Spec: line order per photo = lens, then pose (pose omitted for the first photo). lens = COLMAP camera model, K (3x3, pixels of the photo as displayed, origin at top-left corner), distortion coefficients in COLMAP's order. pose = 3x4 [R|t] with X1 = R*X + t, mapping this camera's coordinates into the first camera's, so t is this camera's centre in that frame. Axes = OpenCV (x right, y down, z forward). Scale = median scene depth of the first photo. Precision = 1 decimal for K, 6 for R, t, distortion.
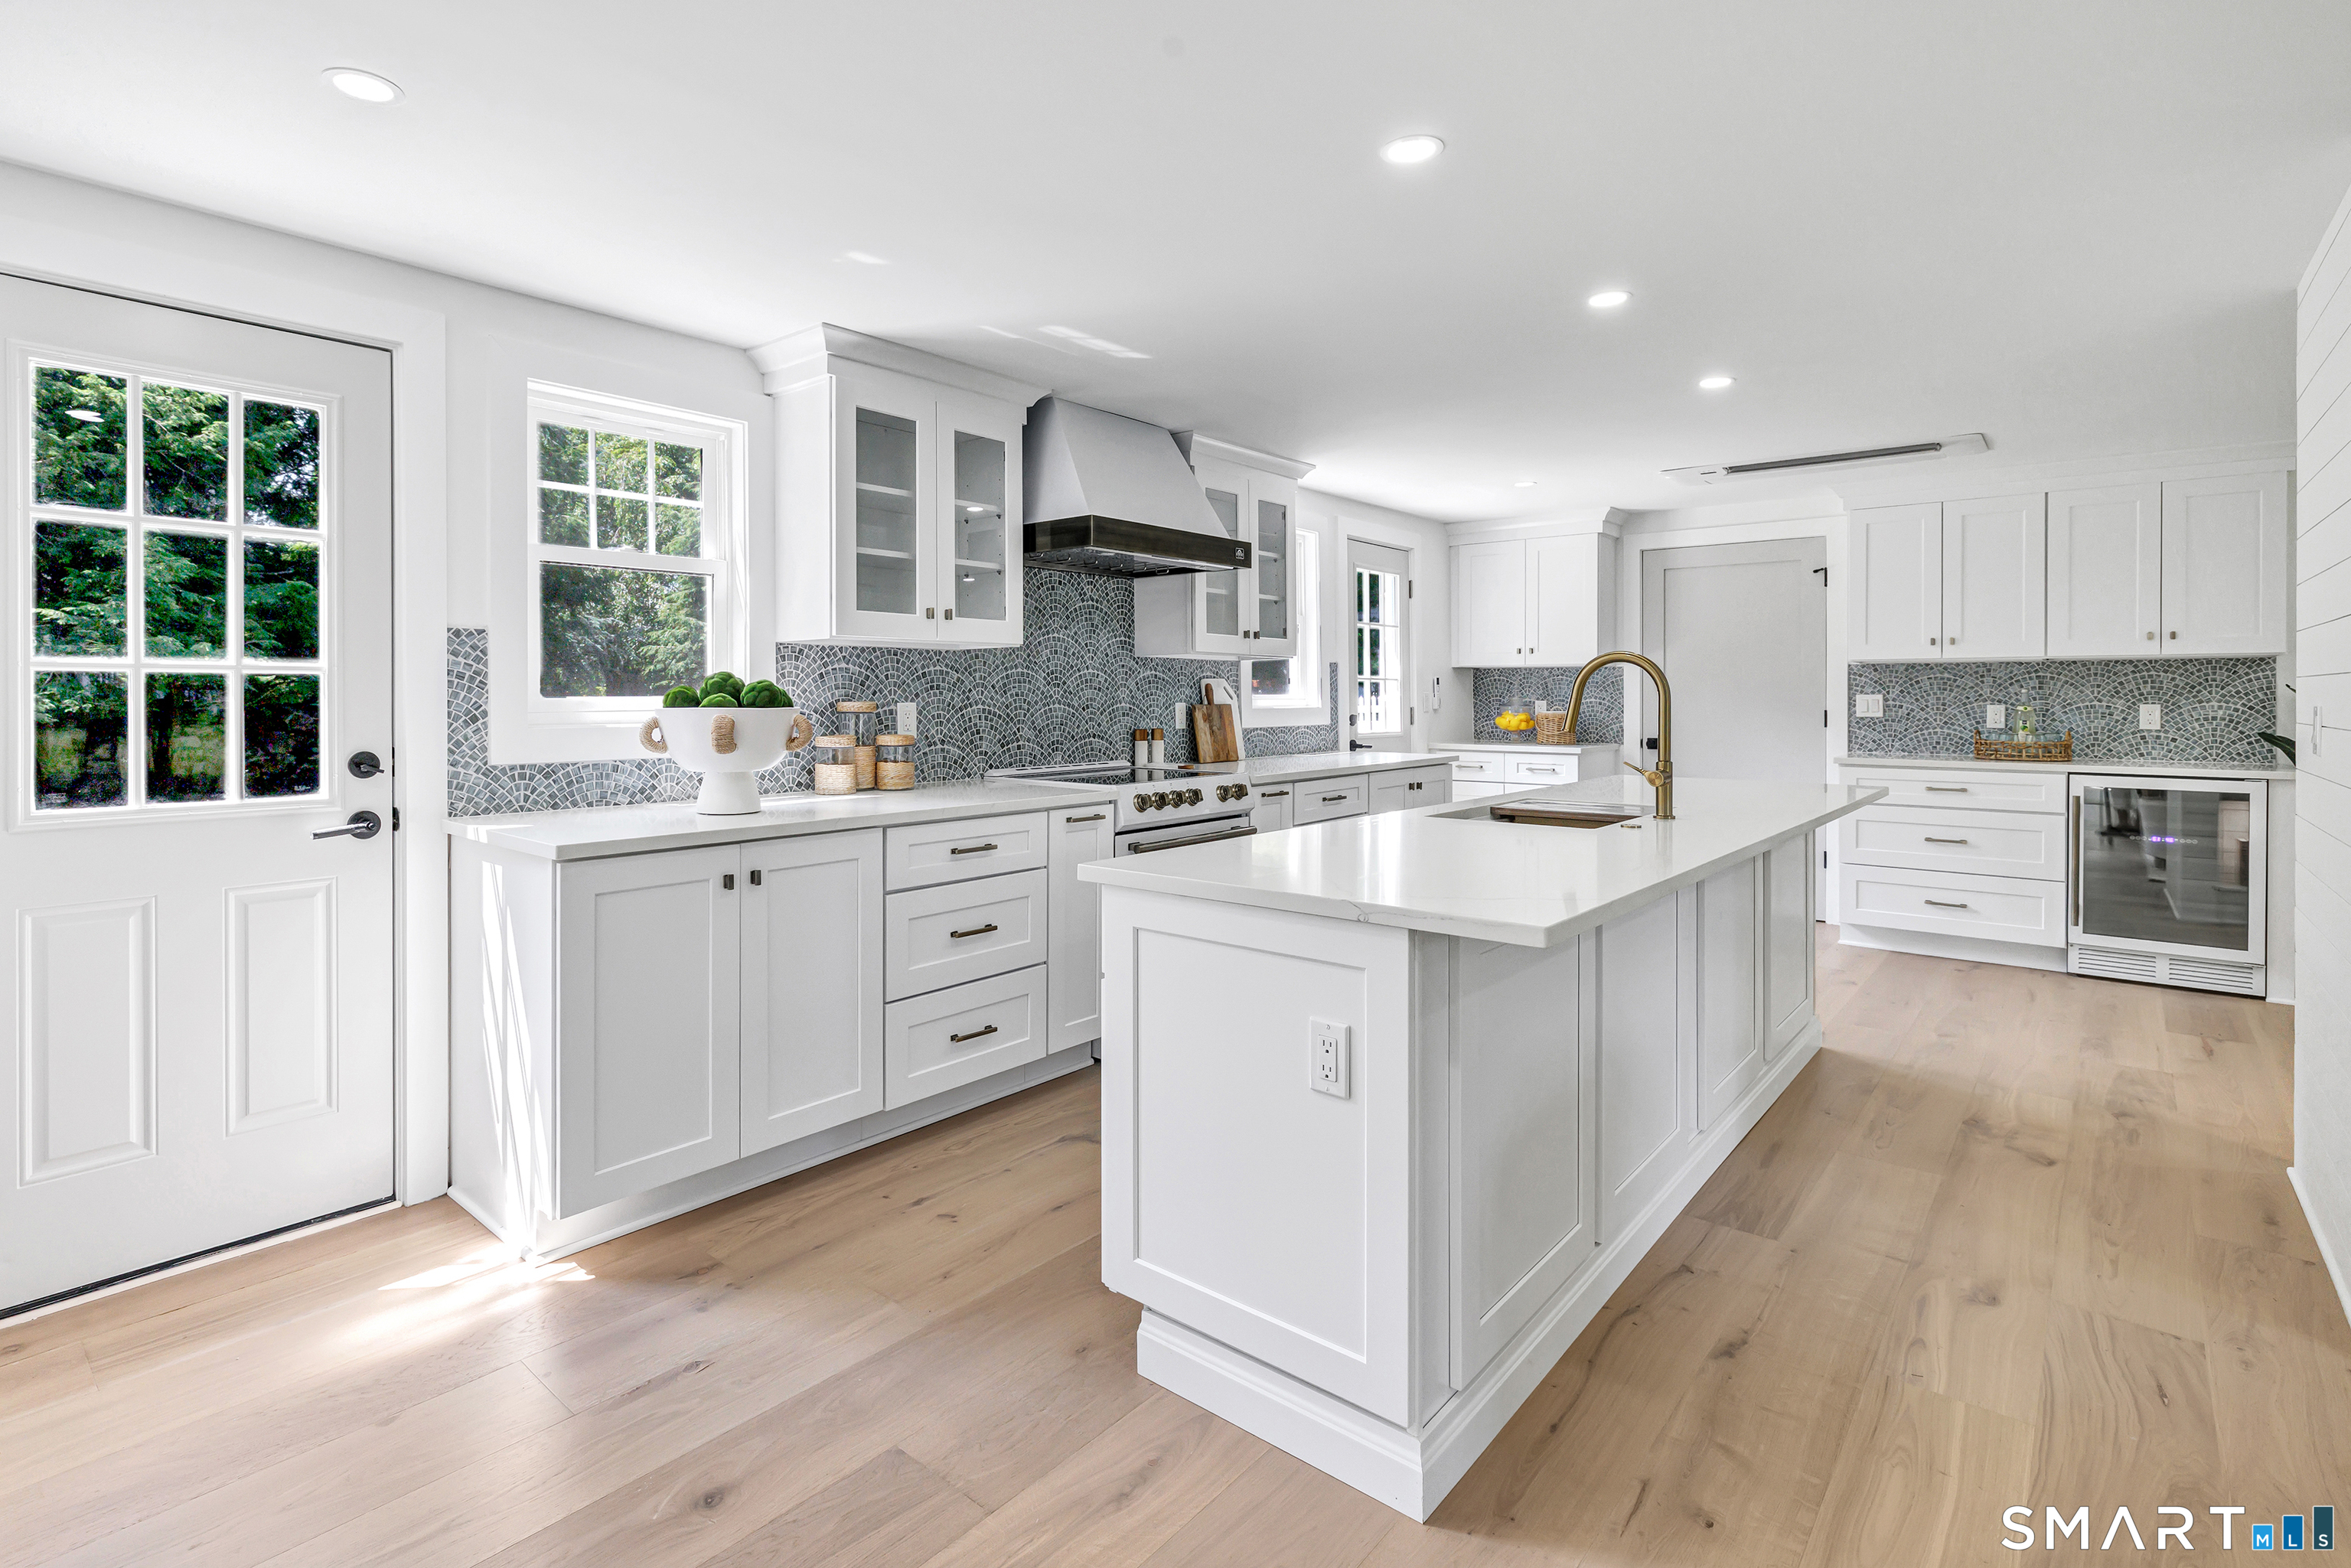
lens RADIAL K [[1128.1, 0, 1111.7], [0, 1128.1, 695.1], [0, 0, 1]] dist [-0.005232, -0.000152]
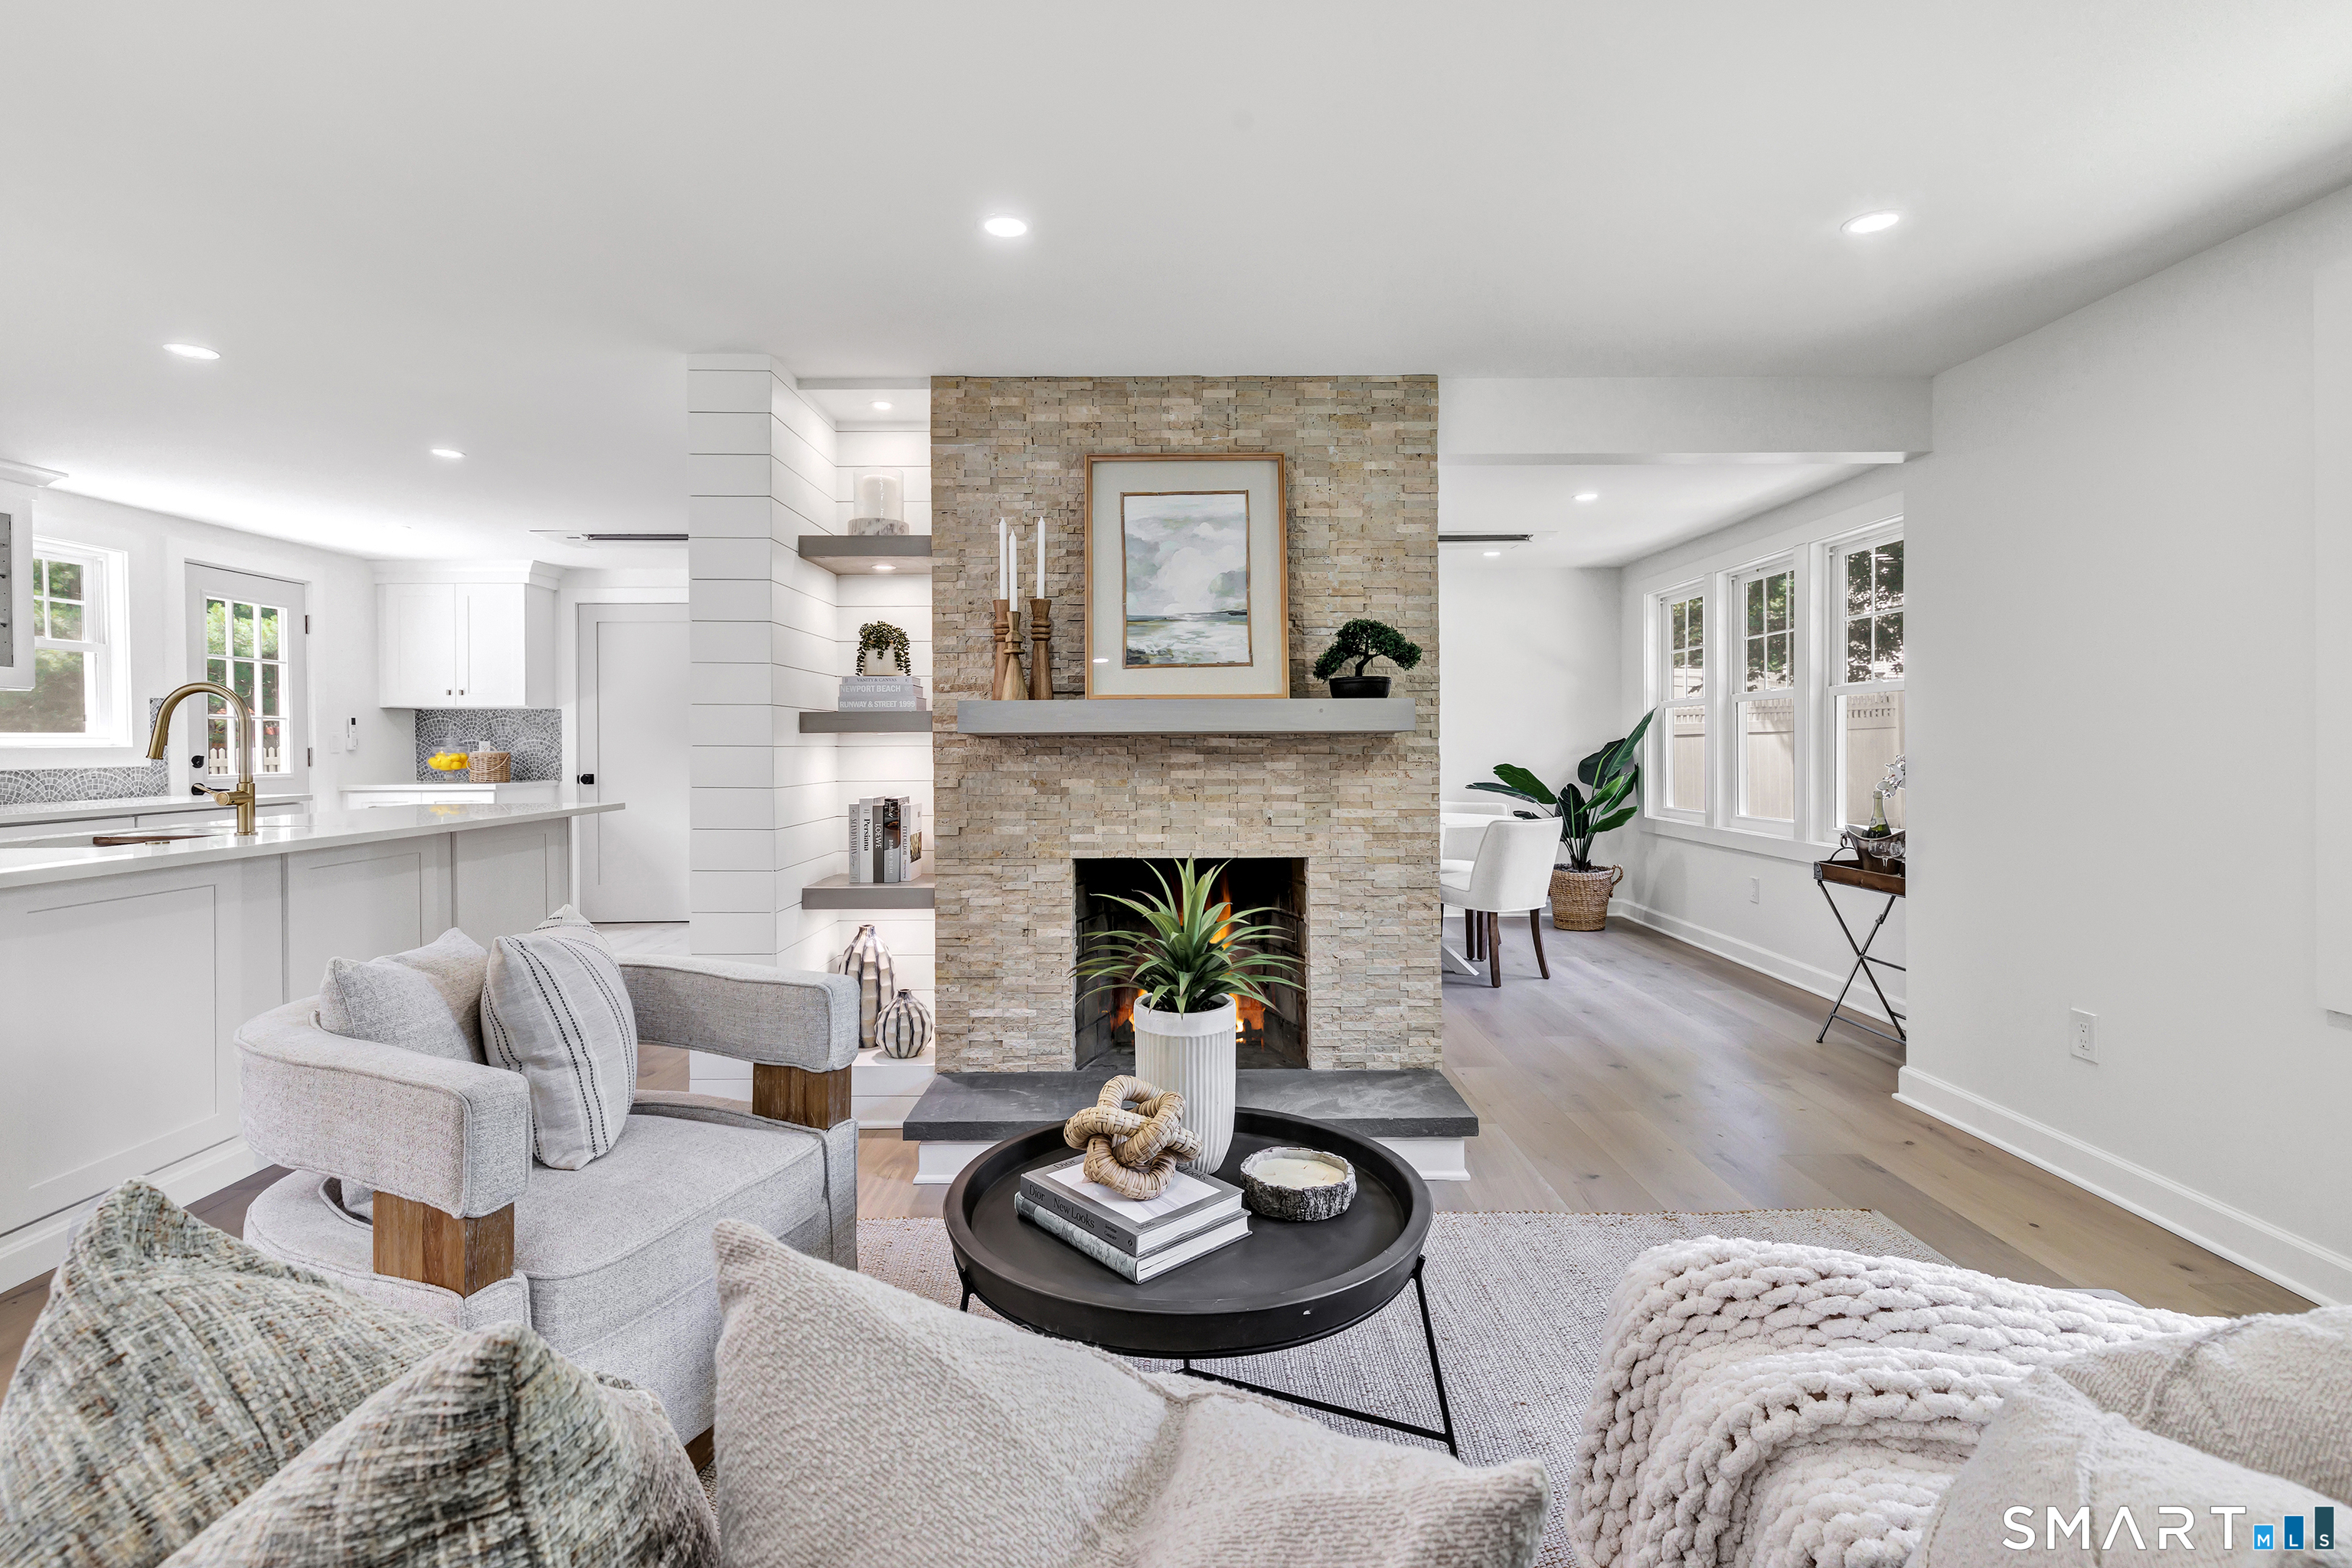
lens RADIAL K [[1075.2, 0, 1182.2], [0, 1075.2, 742.3], [0, 0, 1]] dist [0.002172, 0.000369]
pose [[0.739724, -0.004538, 0.672895, 0.368157], [0.006136, 0.999981, -0.000001, 0.018937], [-0.672882, 0.004130, 0.739738, -0.316346]]
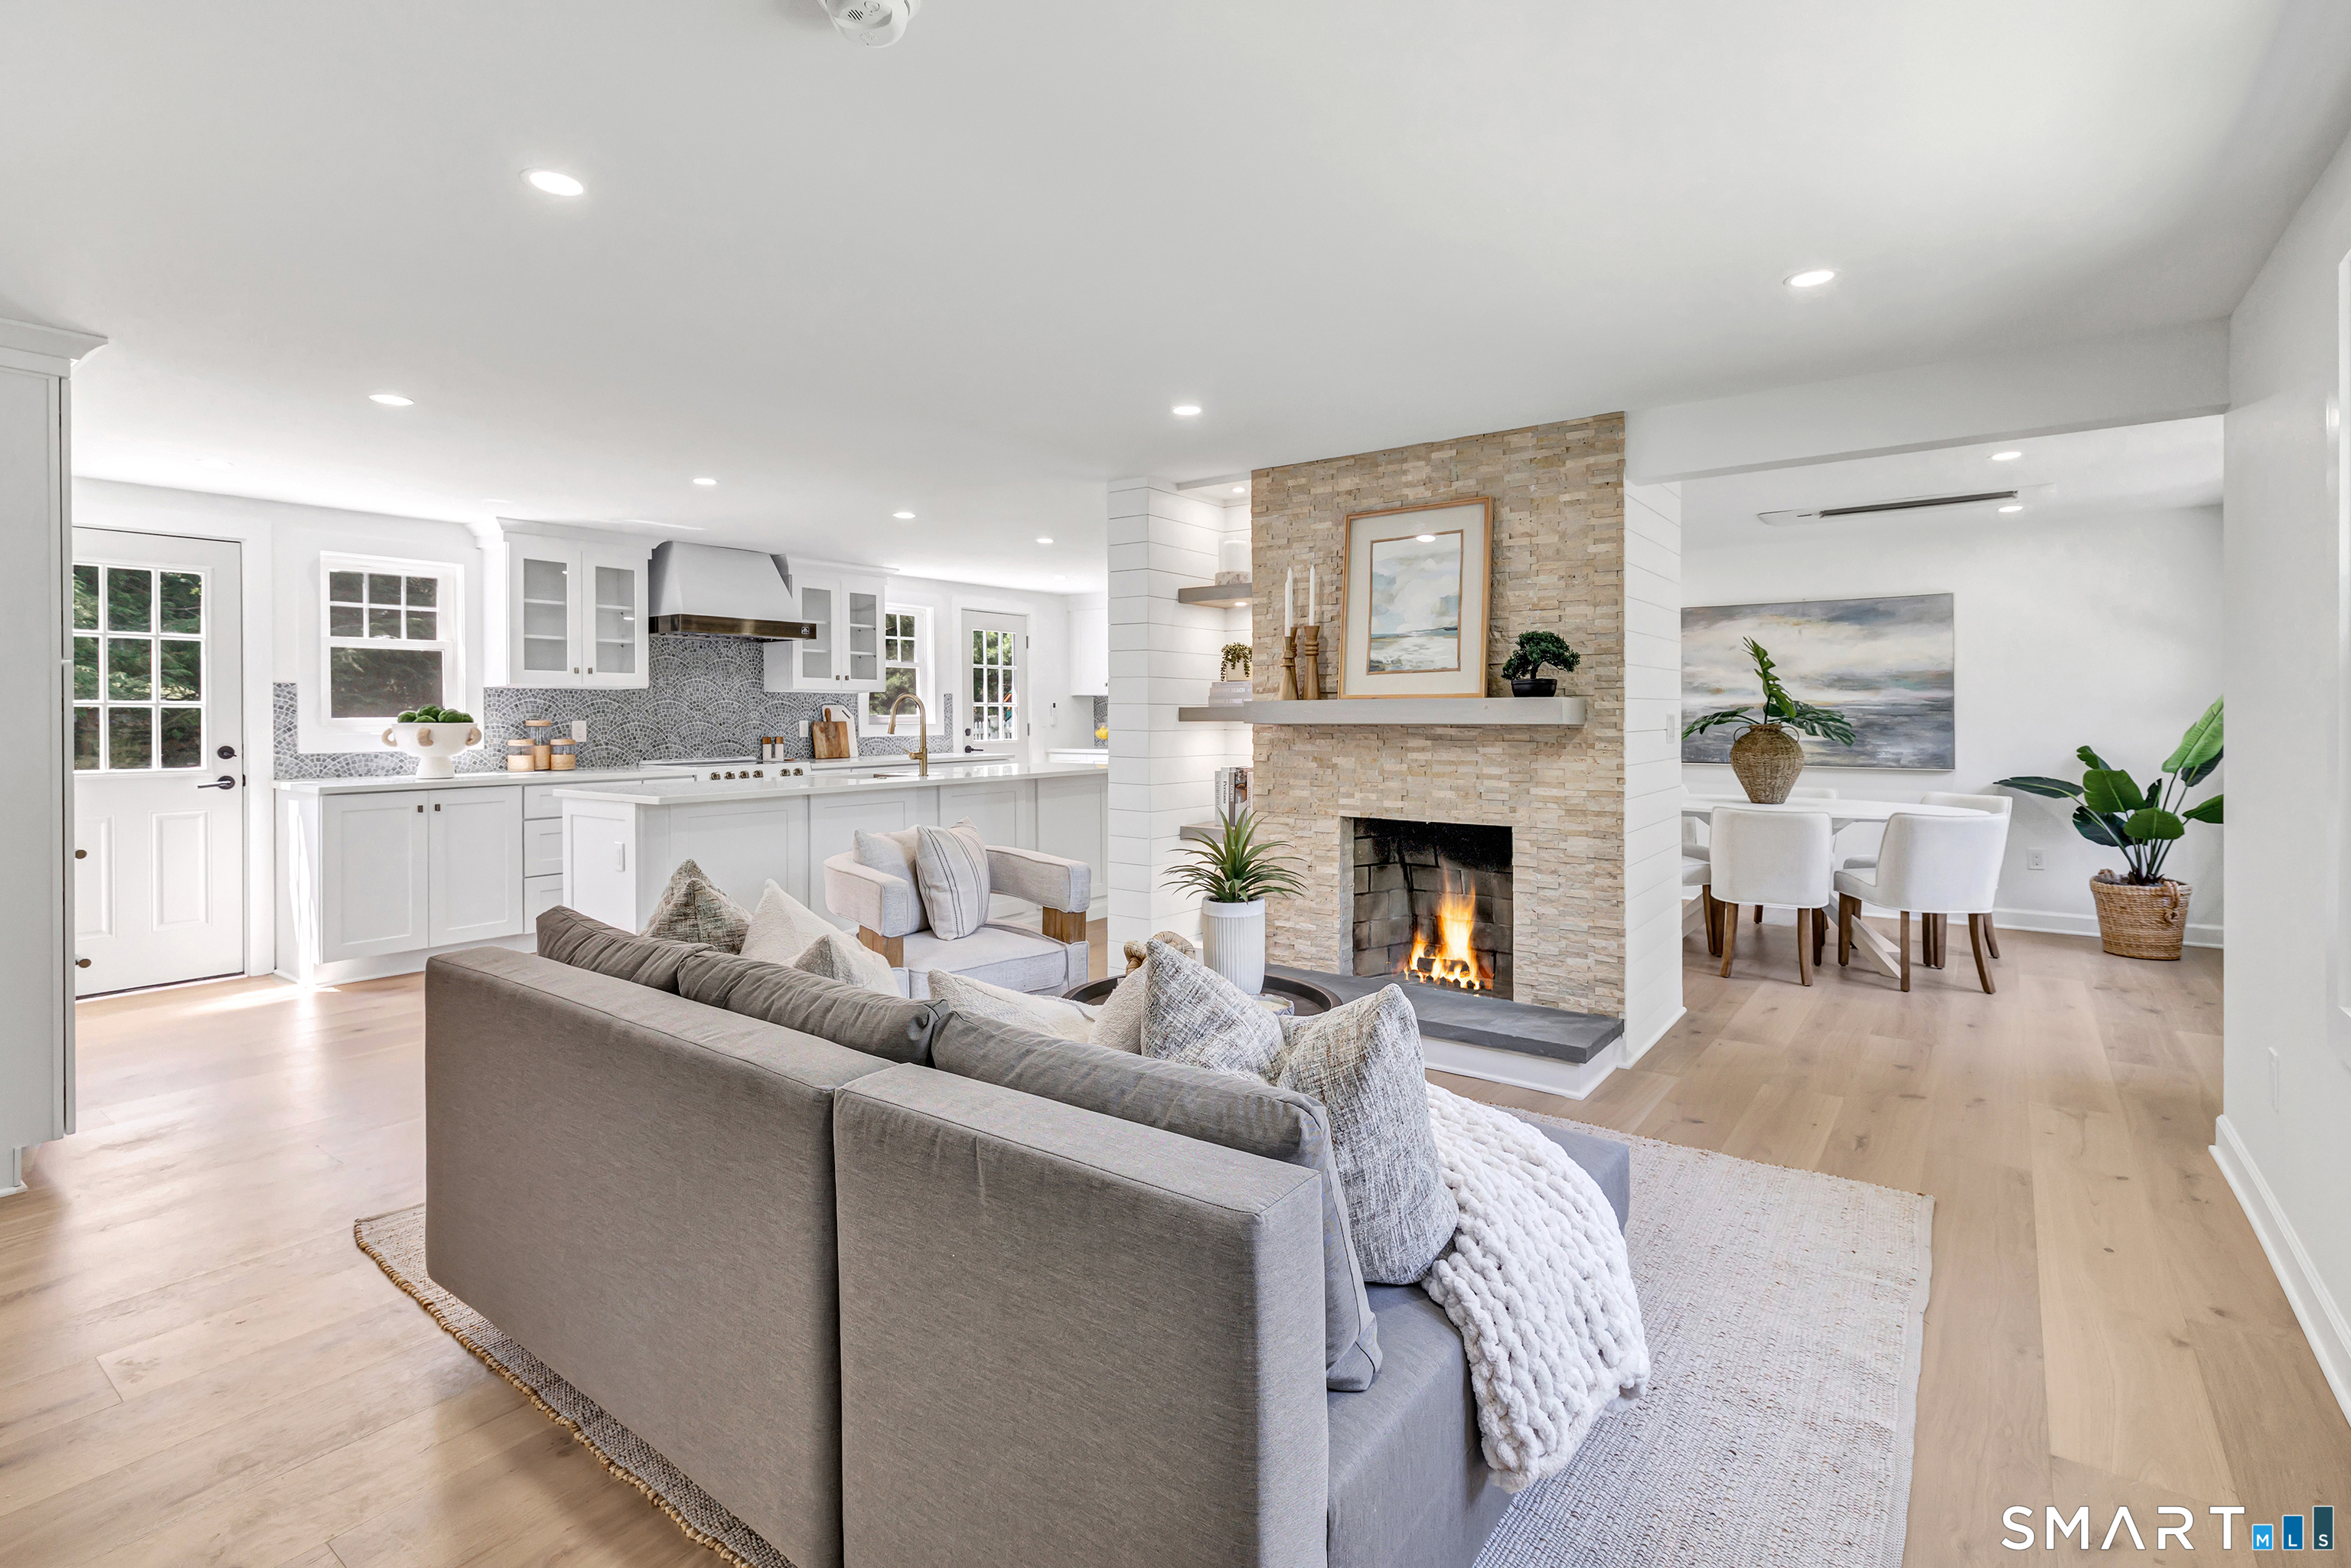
lens RADIAL K [[1110.2, 0, 1187.1], [0, 1110.2, 717.5], [0, 0, 1]] dist [0.001289, 0.000230]
pose [[0.995667, -0.003660, 0.092921, 0.621281], [0.003478, 0.999992, 0.002120, 0.001228], [-0.092928, -0.001787, 0.995671, -0.819016]]
